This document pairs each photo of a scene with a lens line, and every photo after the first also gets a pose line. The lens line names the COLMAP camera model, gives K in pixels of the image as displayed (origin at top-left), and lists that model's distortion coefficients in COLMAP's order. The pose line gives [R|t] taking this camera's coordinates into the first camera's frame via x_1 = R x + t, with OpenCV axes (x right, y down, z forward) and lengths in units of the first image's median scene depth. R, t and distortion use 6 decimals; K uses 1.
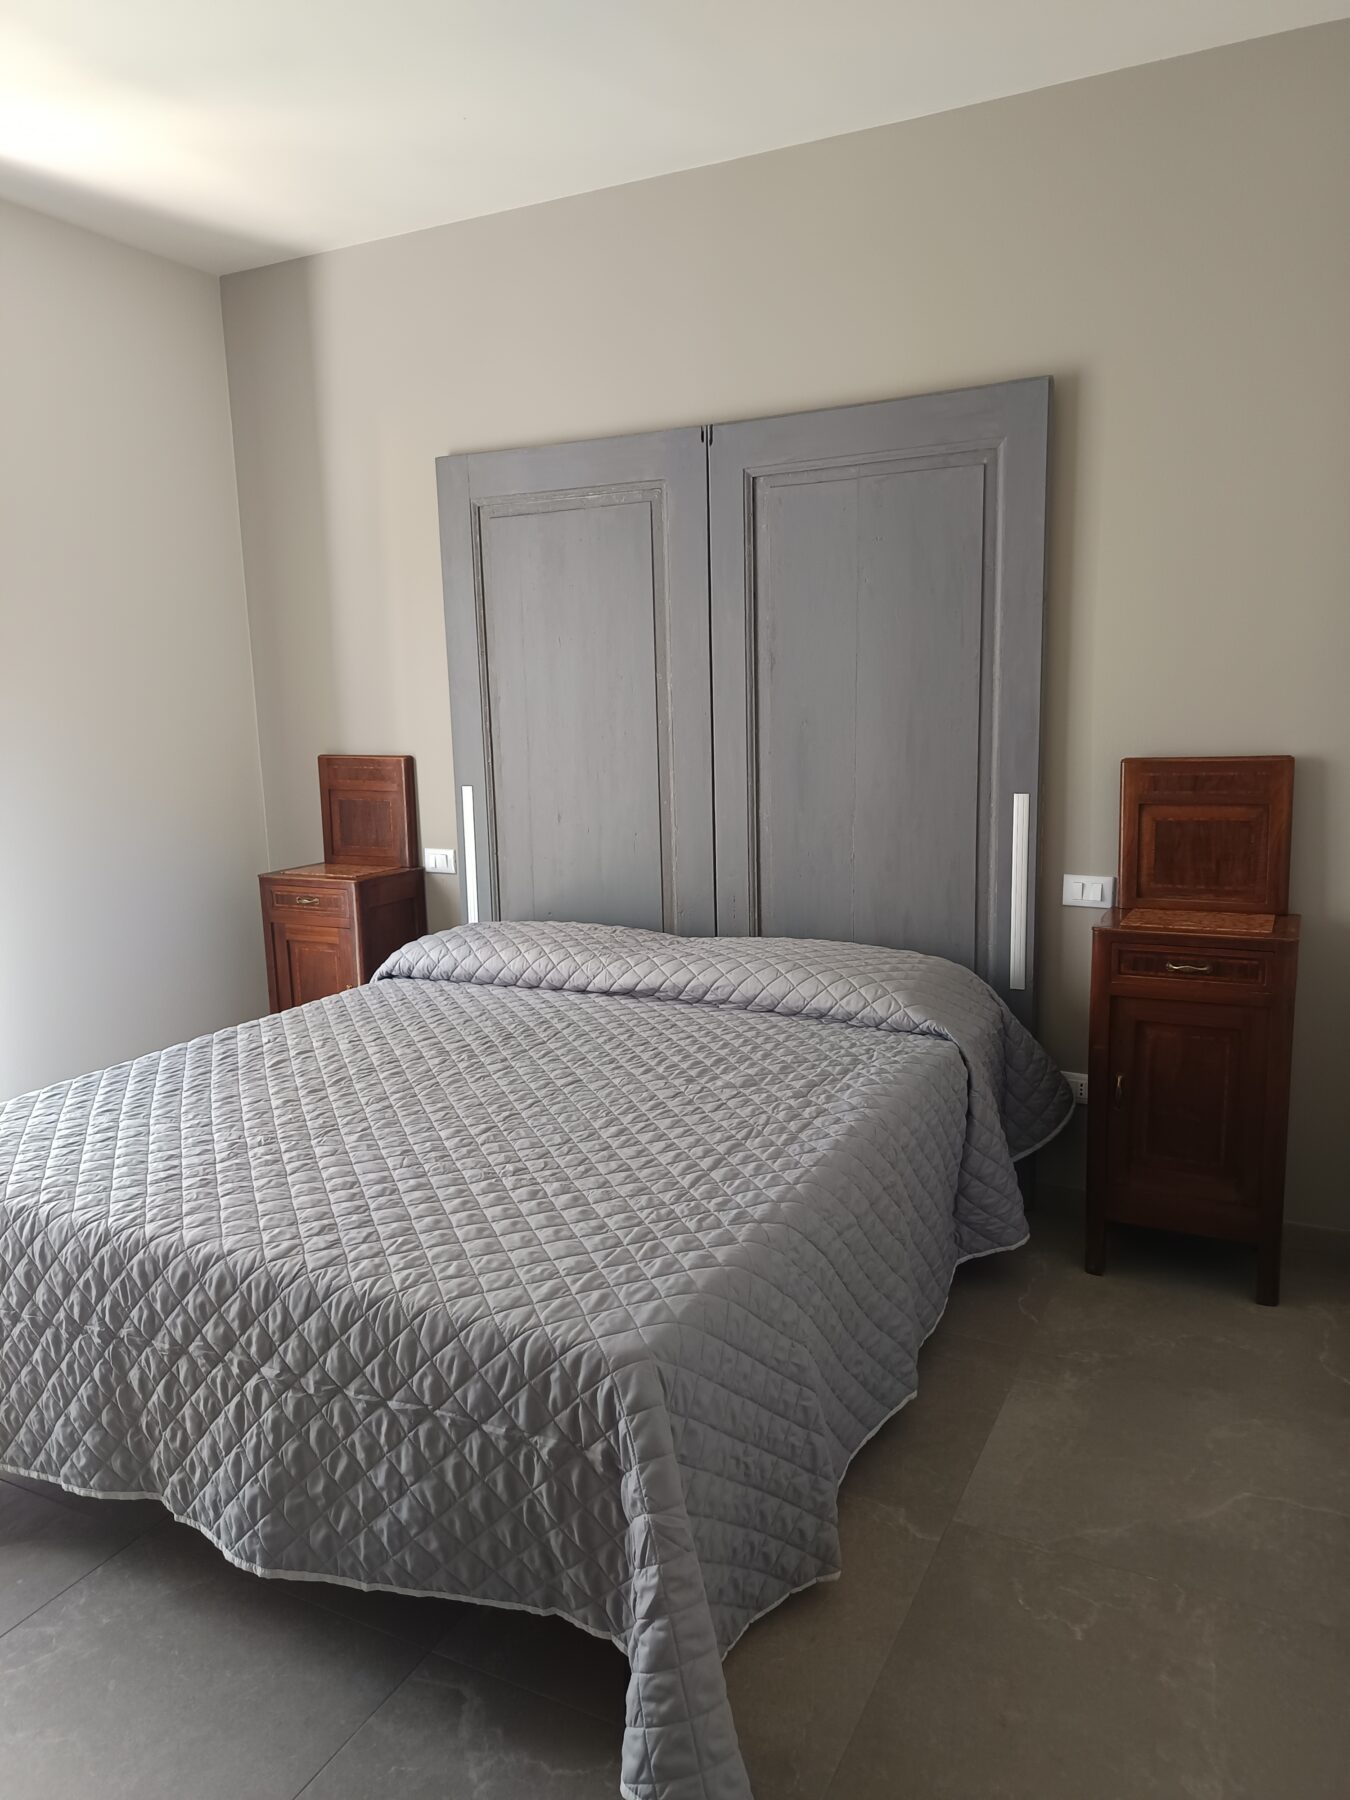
lens RADIAL K [[1263.7, 0, 675.0], [0, 1263.7, 900.0], [0, 0, 1]] dist [-0.001603, -0.001237]
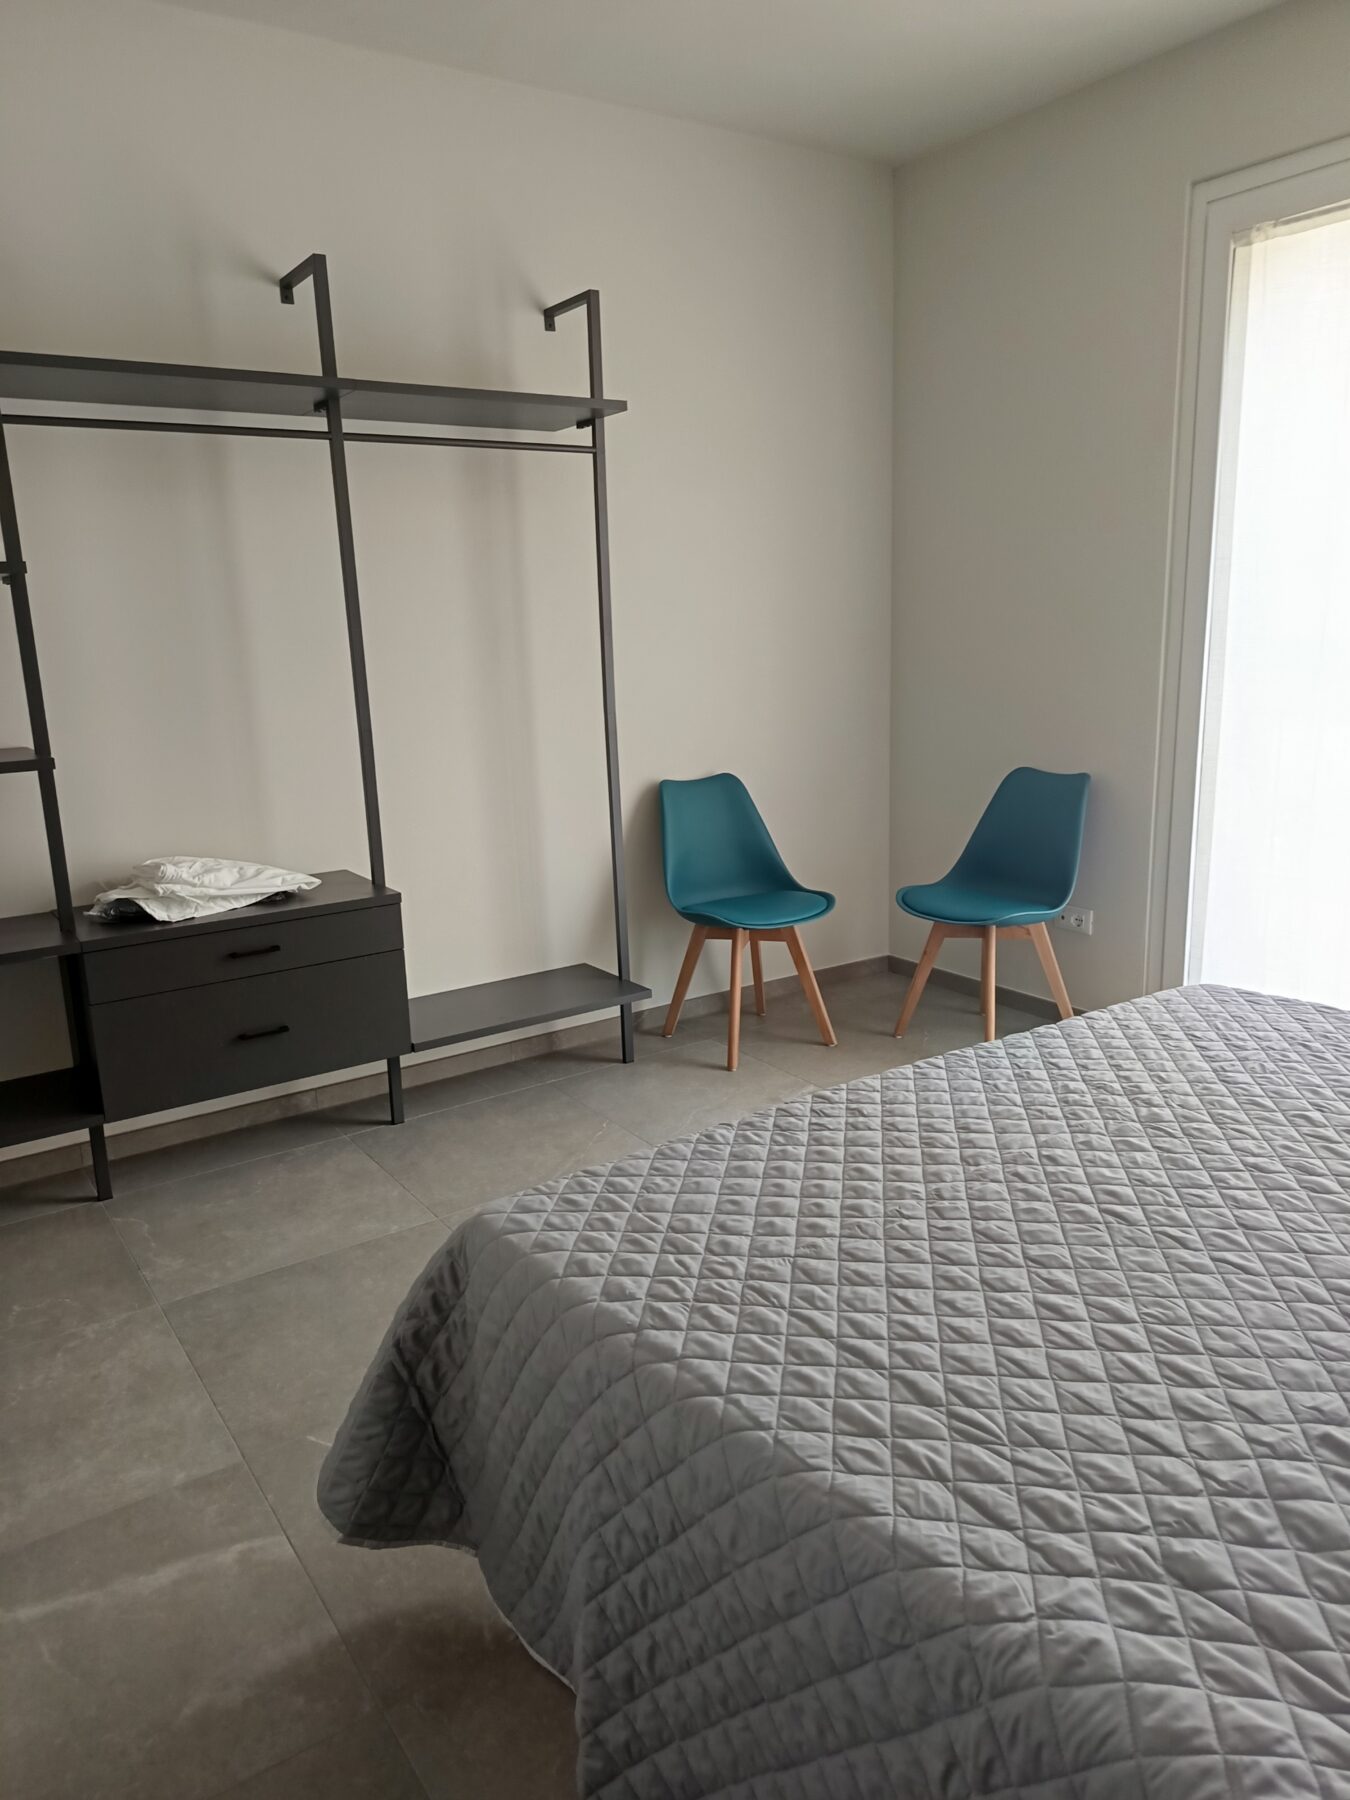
lens RADIAL K [[1263.7, 0, 675.0], [0, 1263.7, 900.0], [0, 0, 1]] dist [-0.001603, -0.001237]
pose [[-0.472485, 0.238219, -0.848534, 0.520245], [-0.110198, 0.939255, 0.325049, -0.178725], [0.874422, 0.247088, -0.417533, 1.083196]]
